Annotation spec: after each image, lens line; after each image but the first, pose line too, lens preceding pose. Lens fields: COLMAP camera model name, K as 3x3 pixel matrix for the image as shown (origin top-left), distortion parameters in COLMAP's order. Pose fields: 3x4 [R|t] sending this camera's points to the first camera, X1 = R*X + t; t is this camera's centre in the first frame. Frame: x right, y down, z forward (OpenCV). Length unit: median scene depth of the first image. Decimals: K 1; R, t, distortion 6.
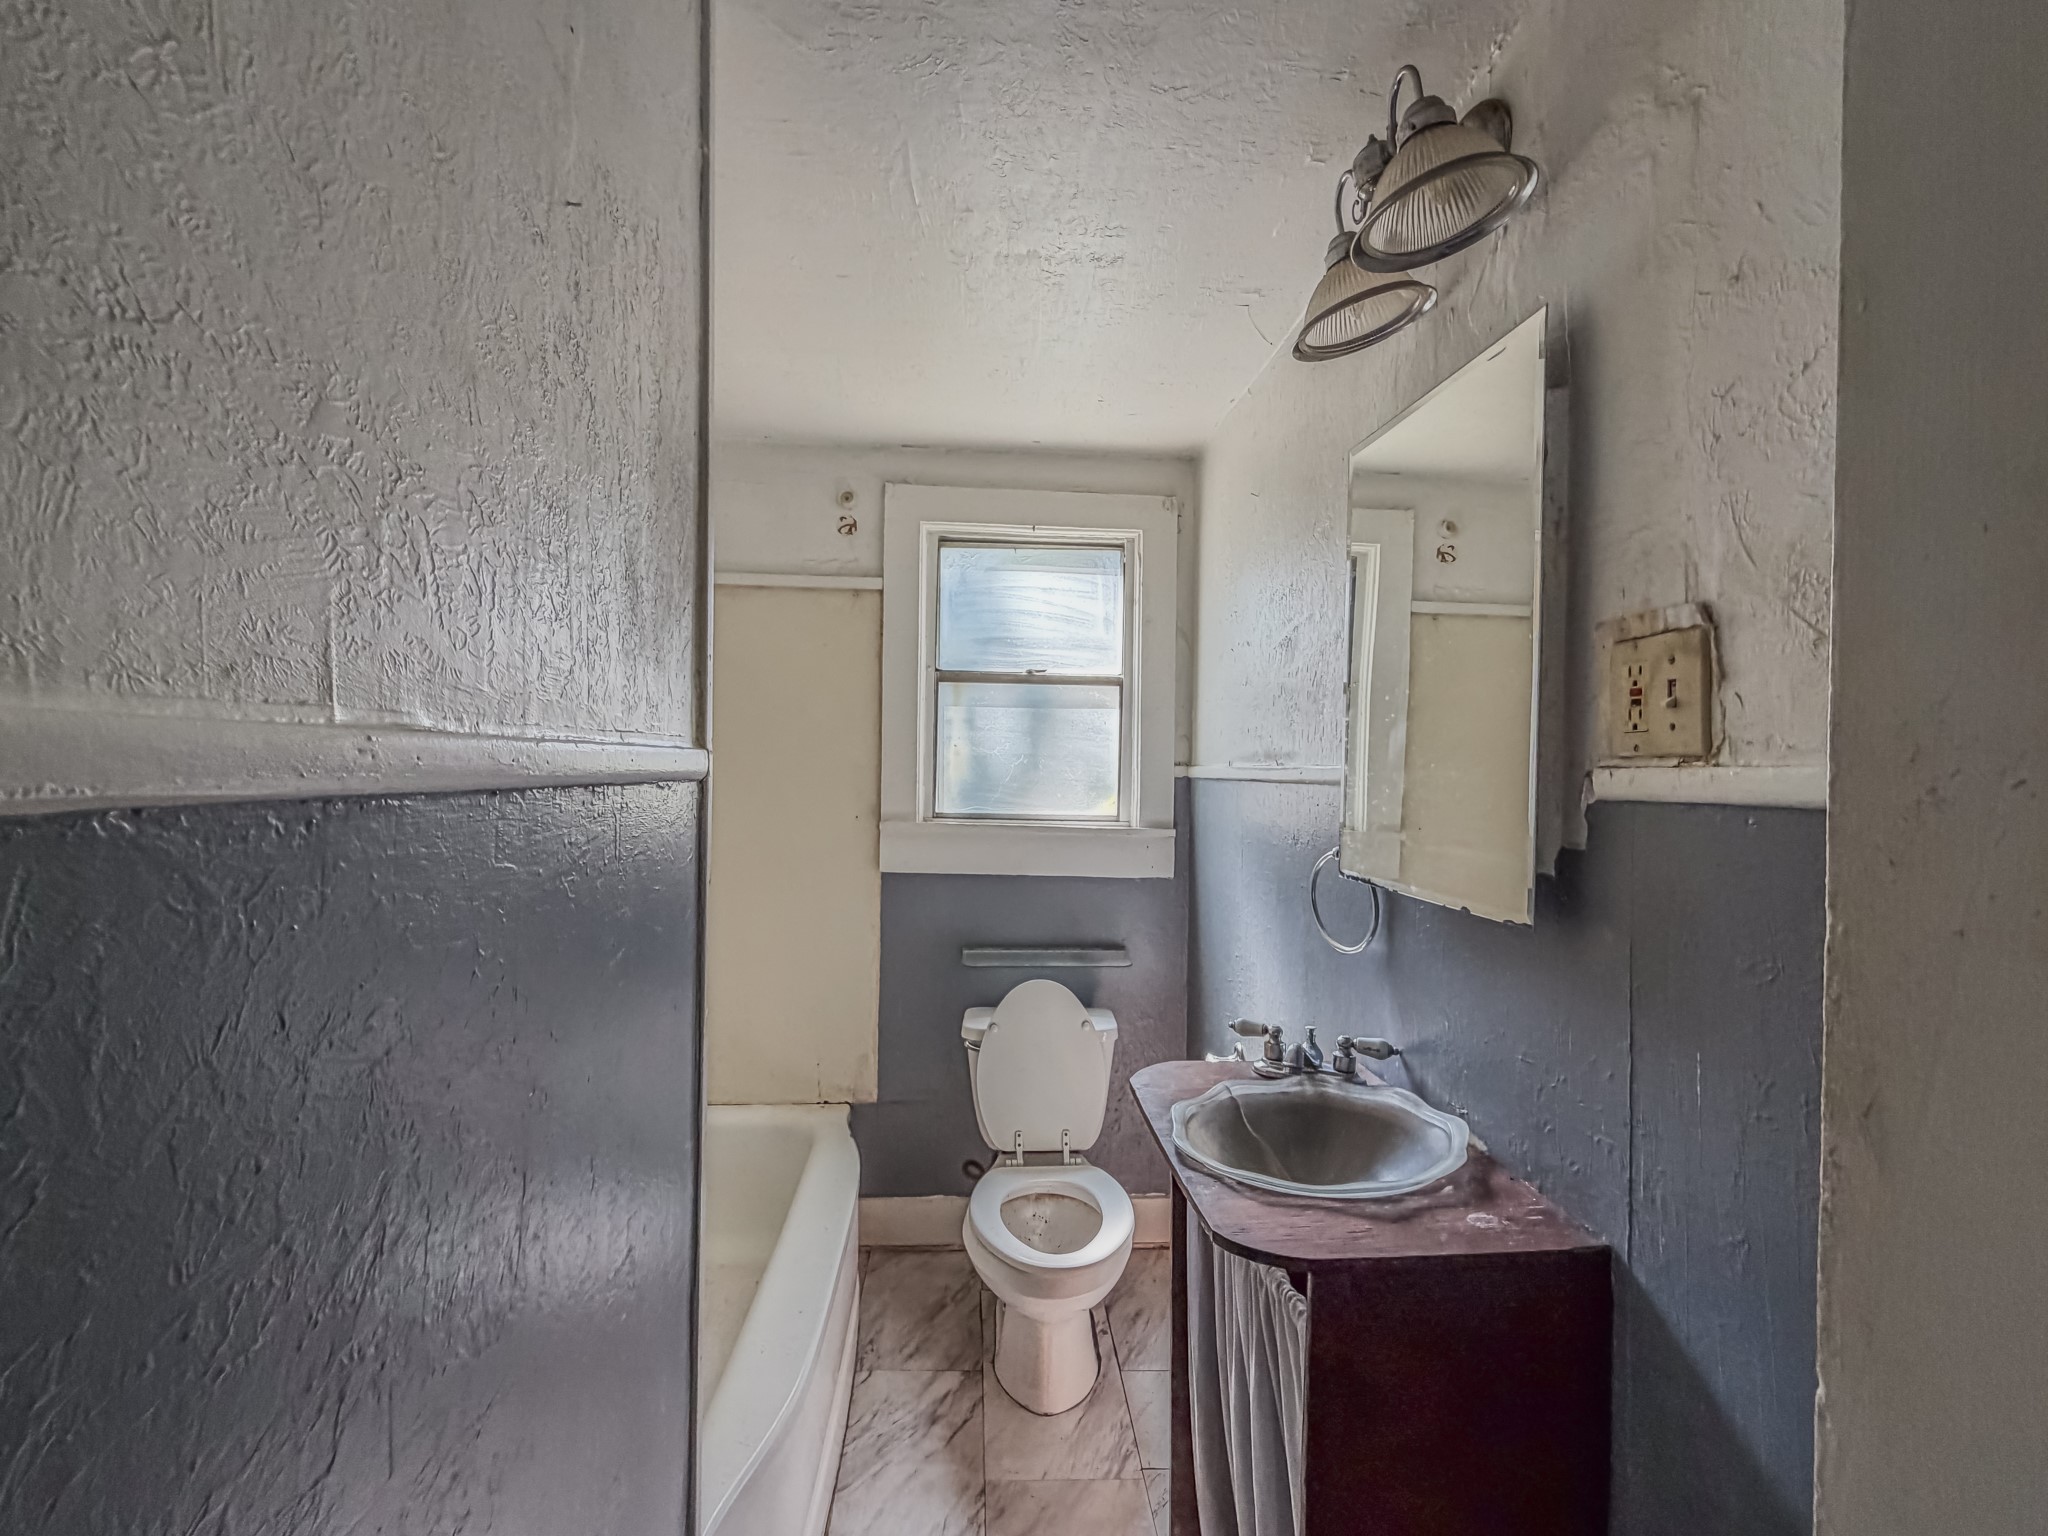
lens RADIAL K [[905.2, 0, 1024.0], [0, 905.2, 768.0], [0, 0, 1]] dist [-0.000511, -0.000128]
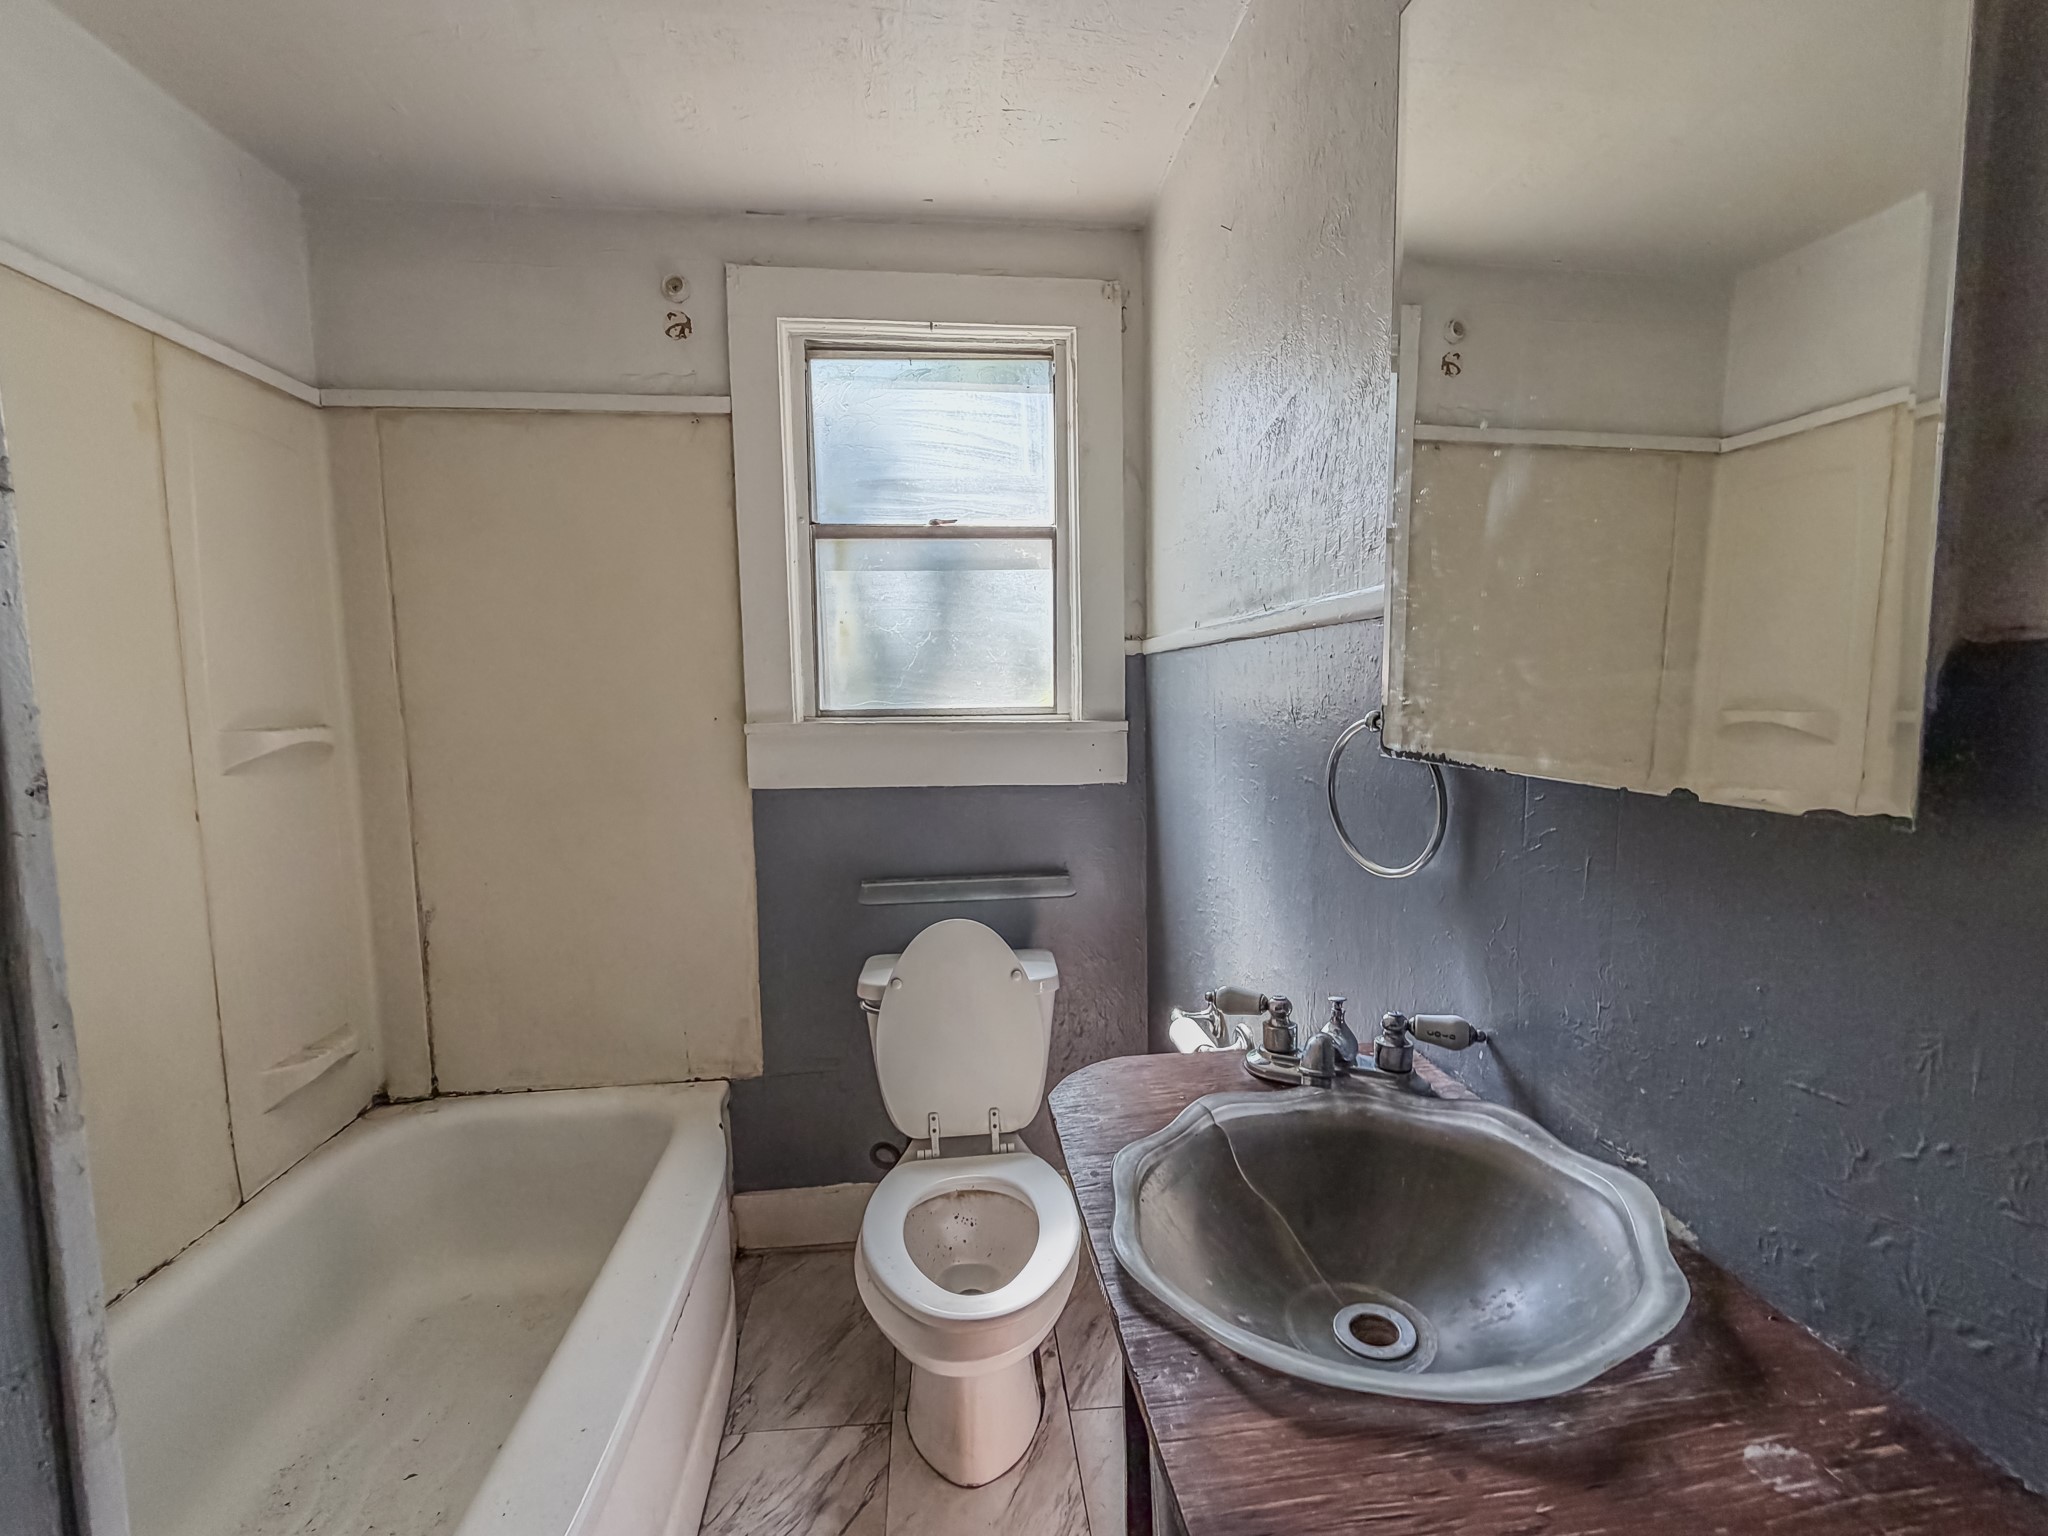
lens RADIAL K [[905.2, 0, 1024.0], [0, 905.2, 768.0], [0, 0, 1]] dist [-0.000511, -0.000128]
pose [[0.998587, -0.035510, 0.039547, 0.052619], [0.031932, 0.995635, 0.087696, 0.042654], [-0.042488, -0.086310, 0.995362, 0.256152]]
